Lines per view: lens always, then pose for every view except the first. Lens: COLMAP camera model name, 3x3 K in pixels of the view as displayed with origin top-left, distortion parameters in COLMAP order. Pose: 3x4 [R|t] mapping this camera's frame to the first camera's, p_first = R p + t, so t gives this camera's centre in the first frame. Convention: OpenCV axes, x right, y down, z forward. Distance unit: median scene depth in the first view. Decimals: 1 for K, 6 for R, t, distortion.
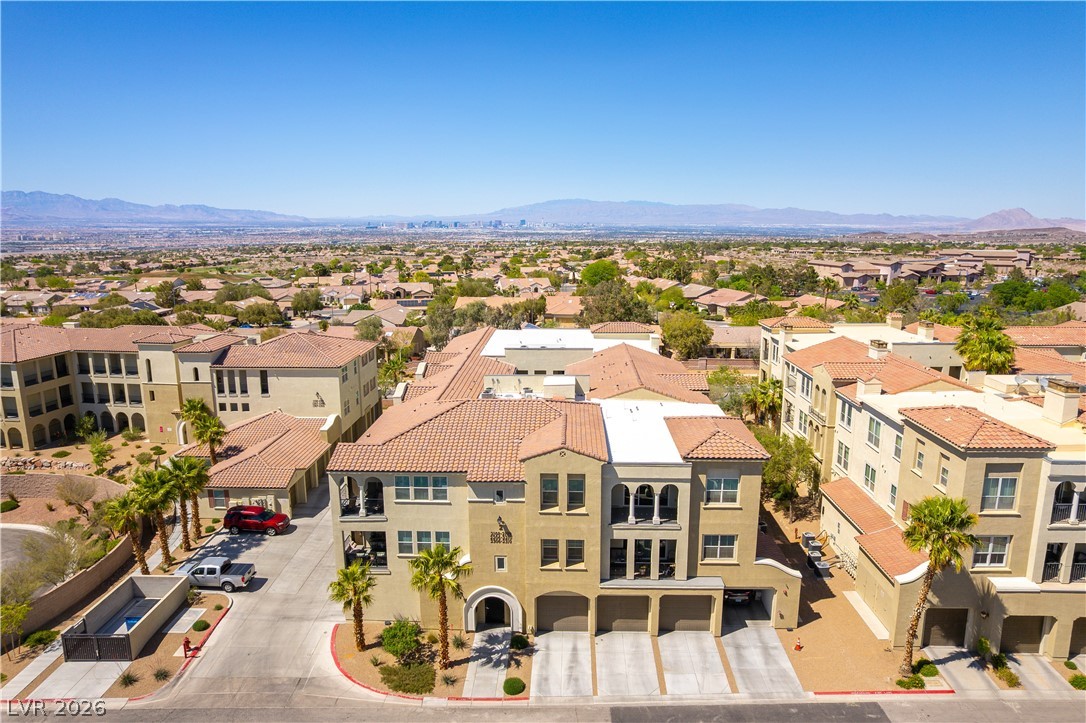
lens RADIAL K [[721.8, 0, 546.1], [0, 721.8, 365.1], [0, 0, 1]] dist [-0.079825, 0.073253]
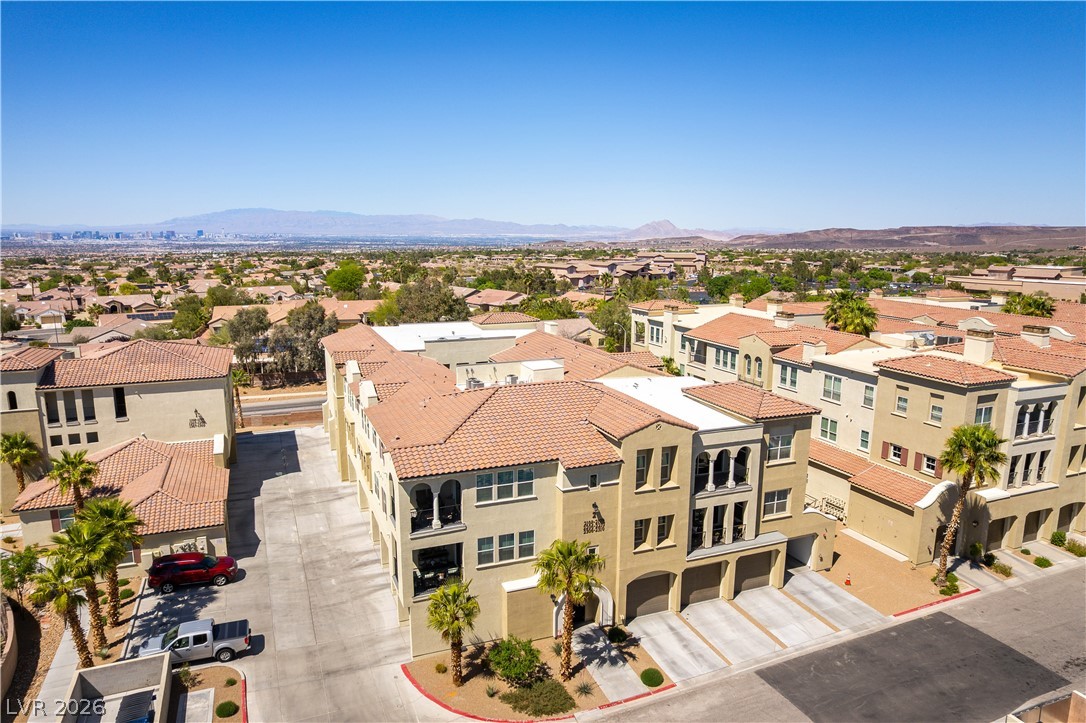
lens RADIAL K [[721.8, 0, 546.1], [0, 721.8, 365.1], [0, 0, 1]] dist [-0.079825, 0.073253]
pose [[0.914023, -0.068090, 0.399906, -0.468004], [0.073644, 0.997283, 0.001482, 0.027256], [-0.398921, 0.028097, 0.916555, 0.168516]]
